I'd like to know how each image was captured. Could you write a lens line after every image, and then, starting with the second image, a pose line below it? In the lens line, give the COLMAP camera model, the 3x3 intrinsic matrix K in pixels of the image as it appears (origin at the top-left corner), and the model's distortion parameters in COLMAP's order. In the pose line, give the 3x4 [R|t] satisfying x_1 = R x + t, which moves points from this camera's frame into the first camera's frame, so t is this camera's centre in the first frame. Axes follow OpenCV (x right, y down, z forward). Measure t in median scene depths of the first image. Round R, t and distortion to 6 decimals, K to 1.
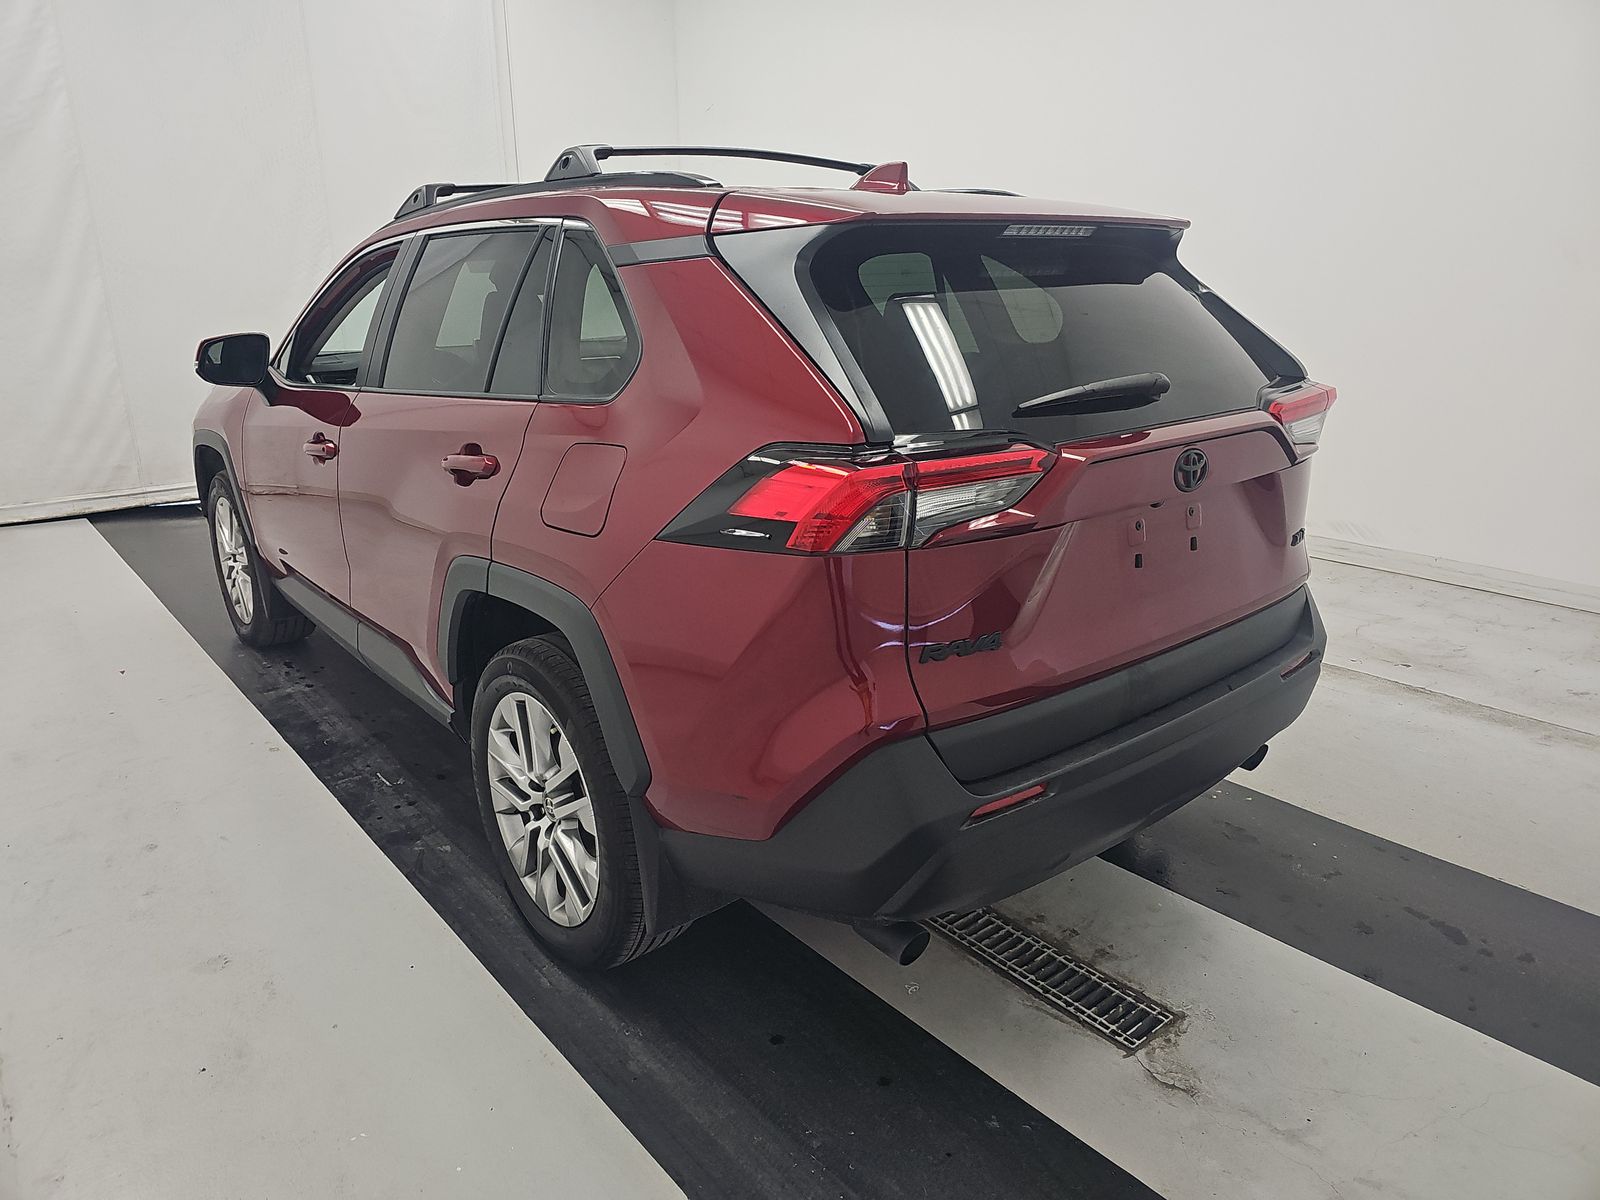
lens RADIAL K [[1050.1, 0, 781.7], [0, 1050.1, 591.7], [0, 0, 1]] dist [0.065941, -0.064873]
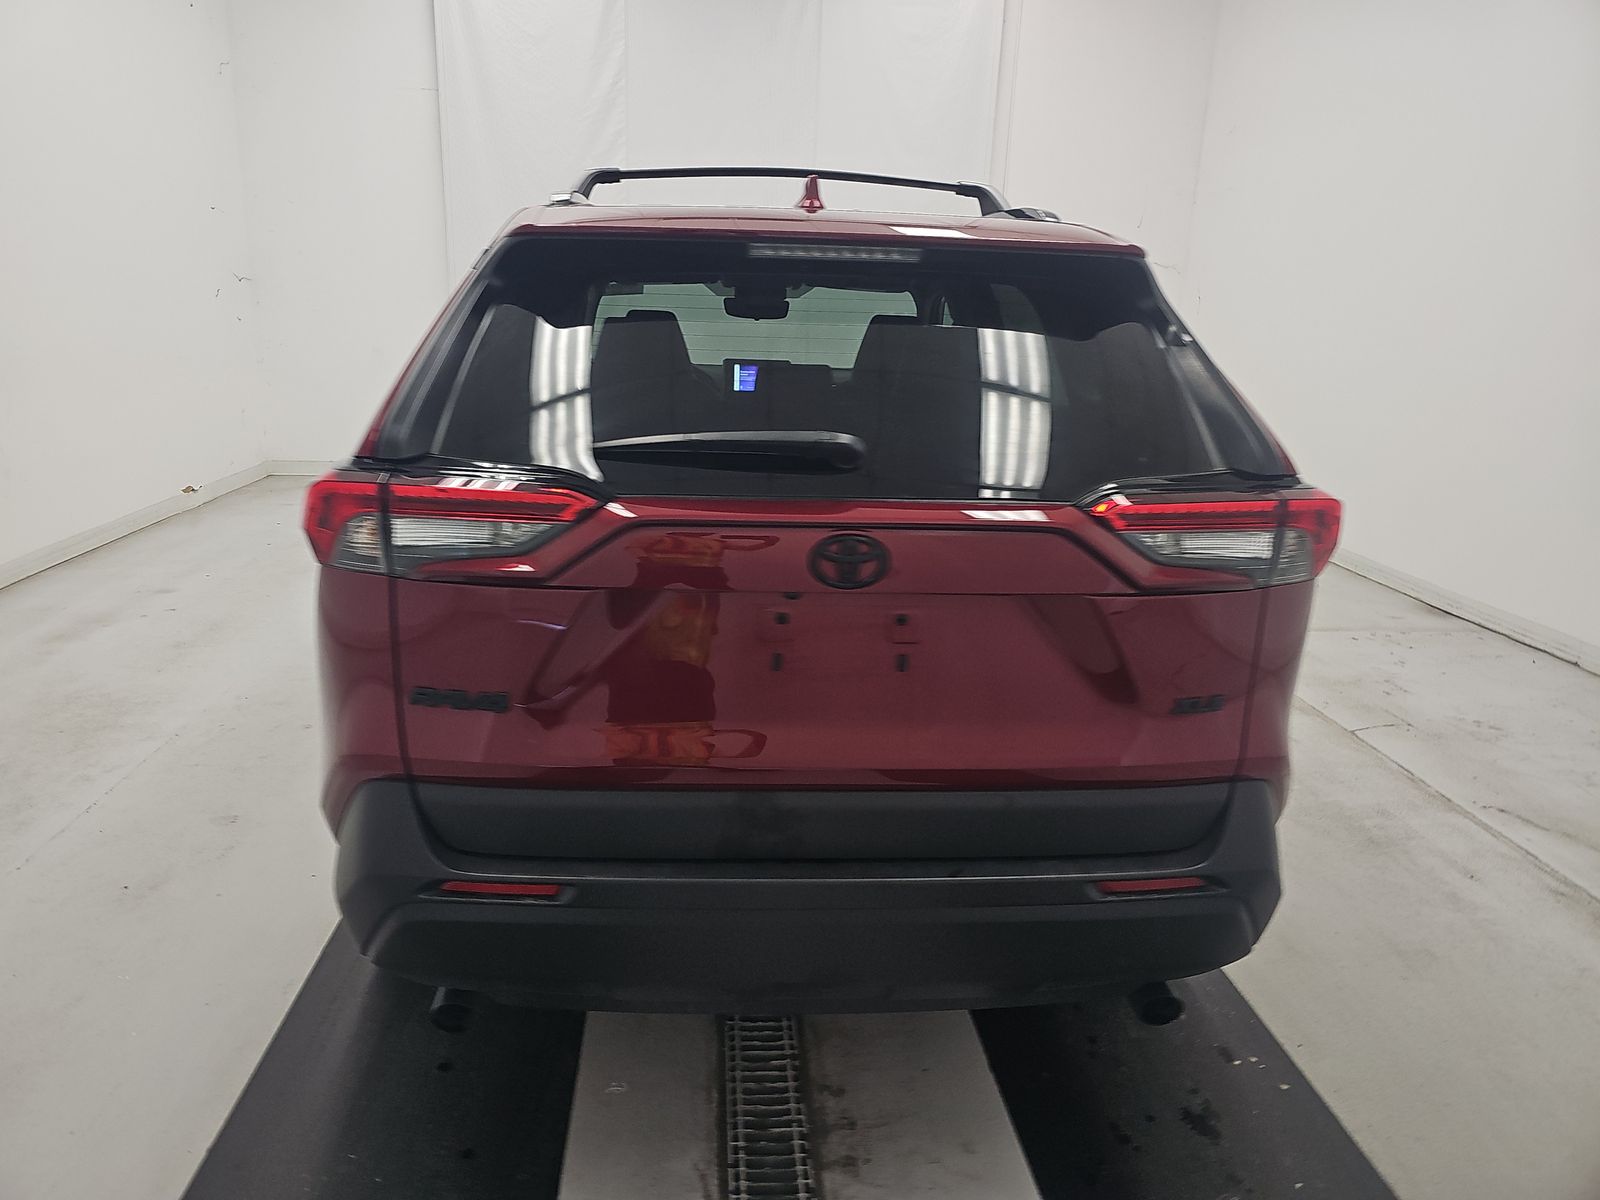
lens RADIAL K [[1050.1, 0, 781.7], [0, 1050.1, 591.7], [0, 0, 1]] dist [0.065941, -0.064873]
pose [[0.813032, 0.191284, -0.549899, 0.698018], [-0.212369, 0.976849, 0.025809, -0.093667], [0.542105, 0.095798, 0.834832, 0.310430]]
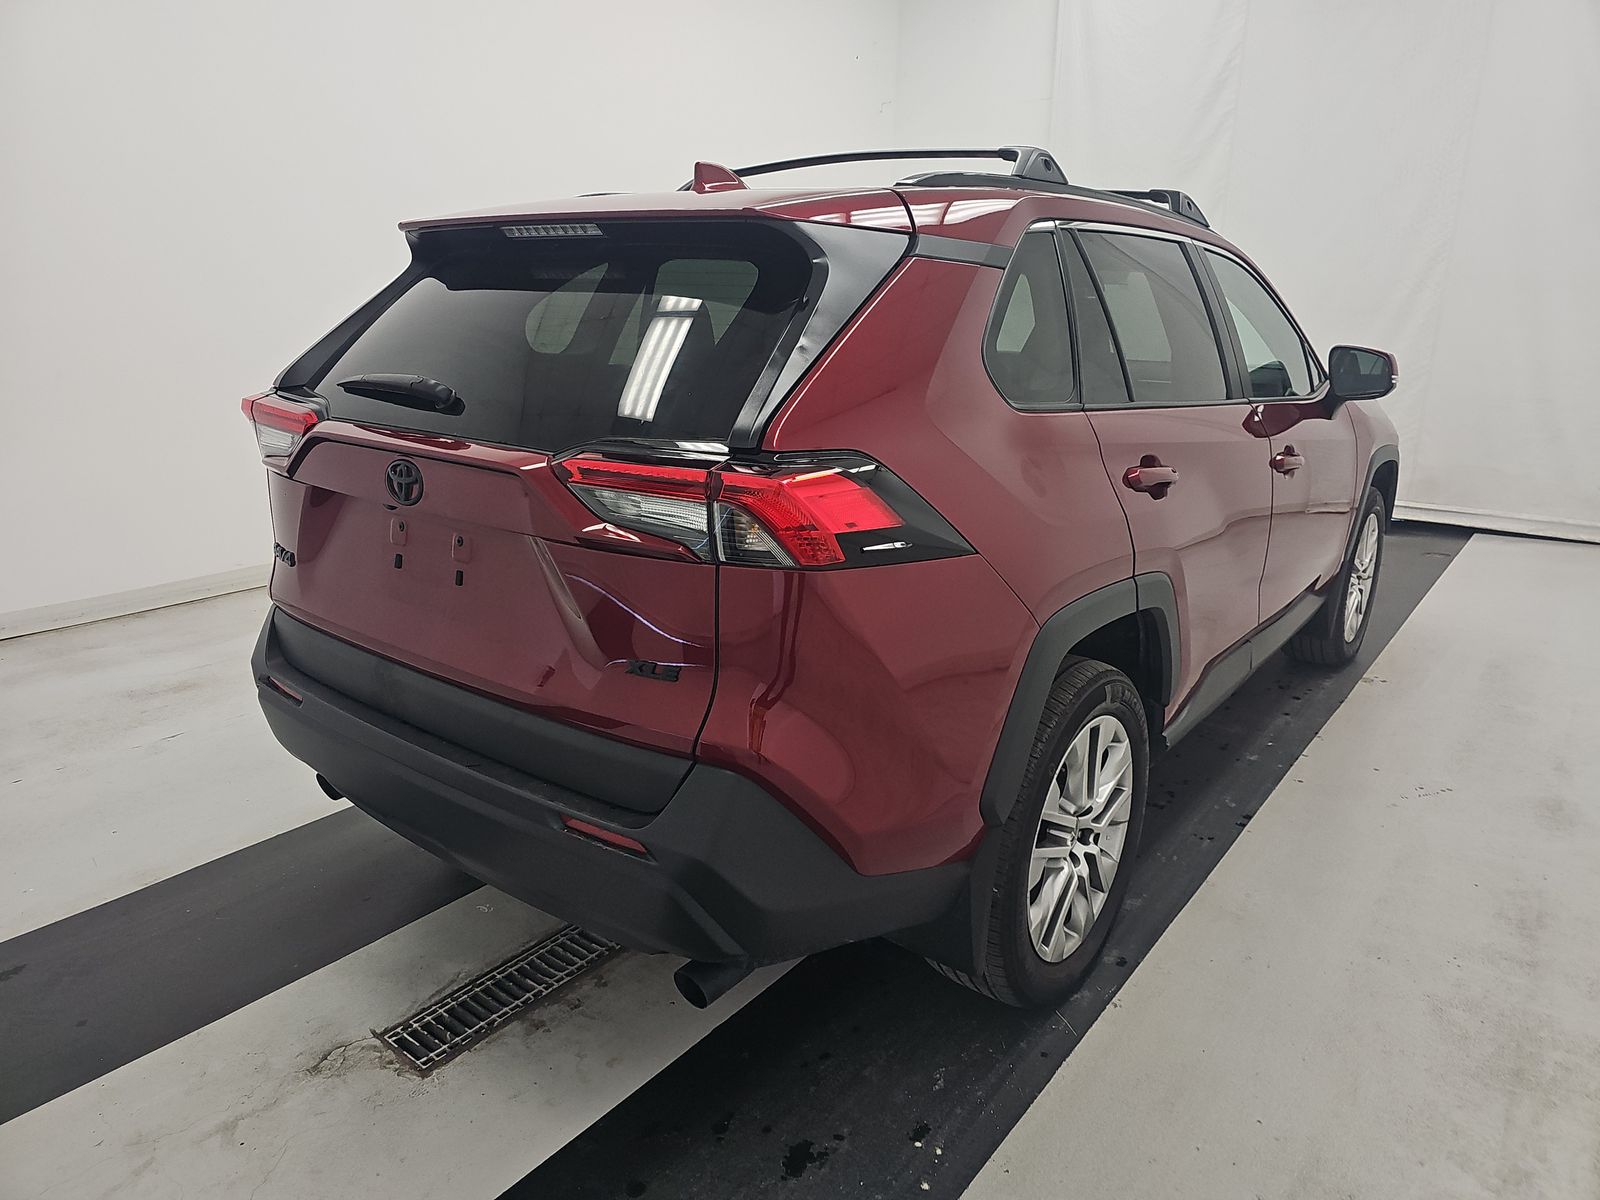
lens RADIAL K [[1050.1, 0, 781.7], [0, 1050.1, 591.7], [0, 0, 1]] dist [0.065941, -0.064873]
pose [[0.222128, 0.289545, -0.931033, 1.231239], [-0.311738, 0.925857, 0.213561, -0.295216], [0.923839, 0.242801, 0.295921, 0.947285]]
